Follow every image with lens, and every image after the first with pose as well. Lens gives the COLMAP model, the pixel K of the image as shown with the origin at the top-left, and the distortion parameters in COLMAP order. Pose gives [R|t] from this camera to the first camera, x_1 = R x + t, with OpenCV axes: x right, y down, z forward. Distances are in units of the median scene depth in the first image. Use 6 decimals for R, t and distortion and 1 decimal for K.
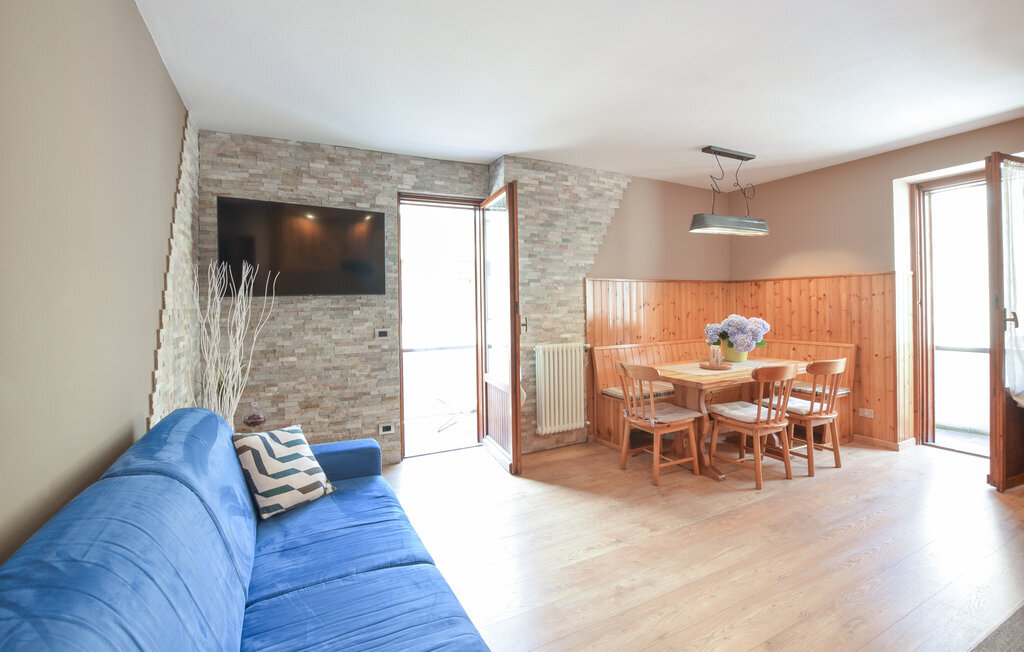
lens RADIAL K [[450.3, 0, 511.2], [0, 450.3, 306.5], [0, 0, 1]] dist [-0.038953, 0.009038]
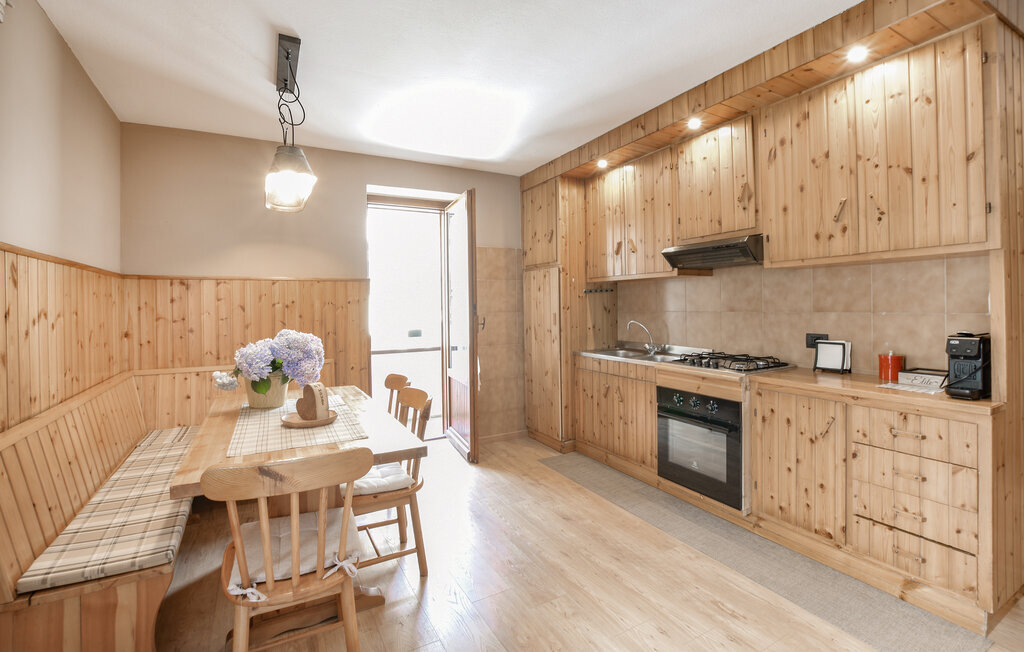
lens RADIAL K [[450.3, 0, 511.2], [0, 450.3, 306.5], [0, 0, 1]] dist [-0.038953, 0.009038]
pose [[-0.031069, 0.013216, 0.999430, -0.131287], [0.018272, 0.999753, -0.012652, -0.000417], [-0.999350, 0.017868, -0.031303, 0.753287]]
